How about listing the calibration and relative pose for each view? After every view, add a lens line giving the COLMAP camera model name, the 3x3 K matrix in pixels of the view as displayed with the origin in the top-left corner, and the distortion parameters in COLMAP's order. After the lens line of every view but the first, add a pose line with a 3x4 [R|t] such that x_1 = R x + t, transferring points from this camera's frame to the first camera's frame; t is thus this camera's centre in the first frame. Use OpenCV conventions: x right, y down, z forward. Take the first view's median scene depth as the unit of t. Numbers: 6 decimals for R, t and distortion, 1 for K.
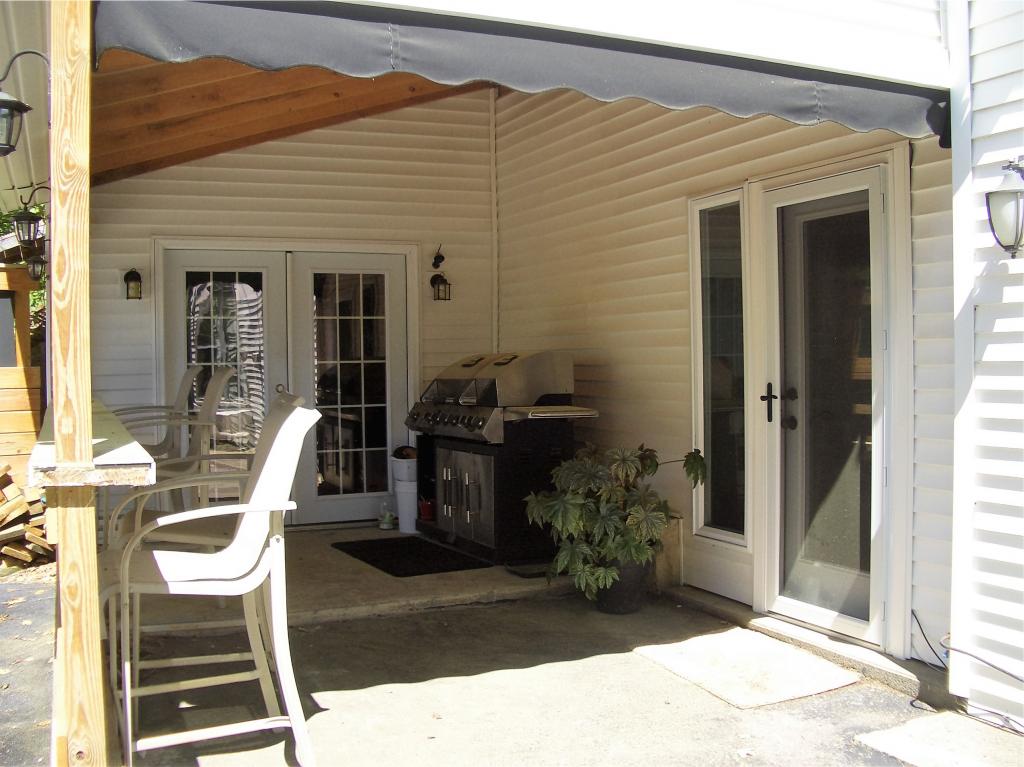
lens RADIAL K [[1063.8, 0, 512.0], [0, 1063.8, 383.5], [0, 0, 1]] dist [-0.192845, 0.124509]
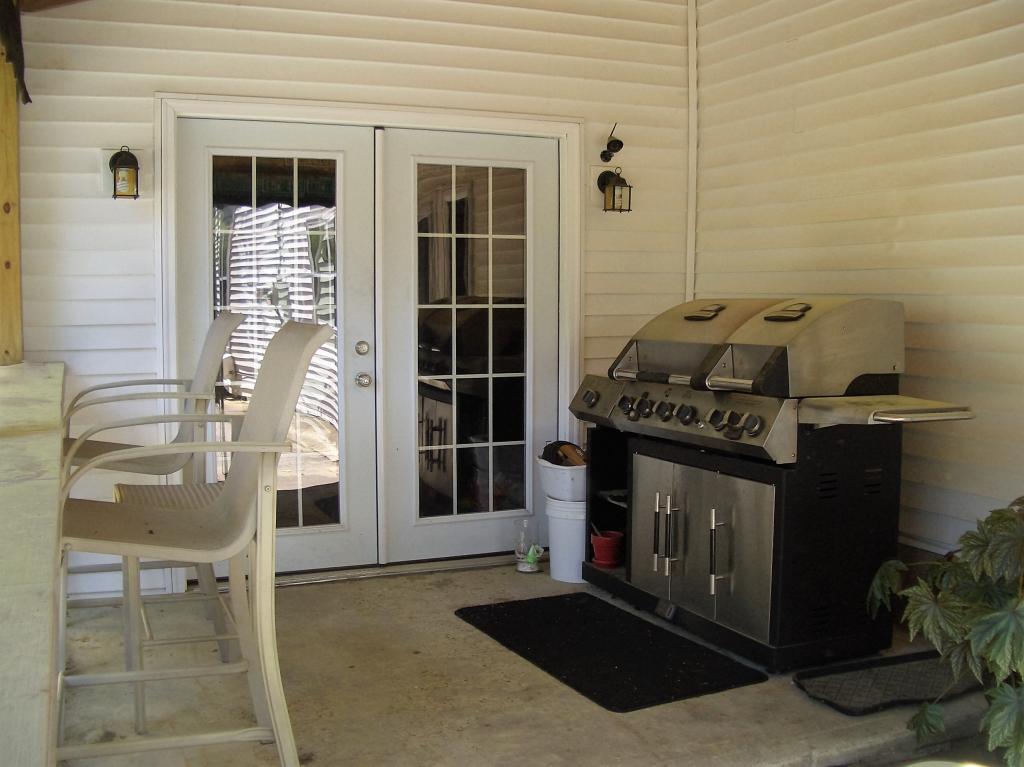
lens RADIAL K [[1073.4, 0, 512.0], [0, 1073.4, 383.5], [0, 0, 1]] dist [-0.201312, 0.145597]
pose [[0.999817, 0.015981, -0.010475, -0.127072], [-0.015344, 0.998179, 0.058338, -0.012694], [0.011389, -0.058166, 0.998242, 0.376809]]
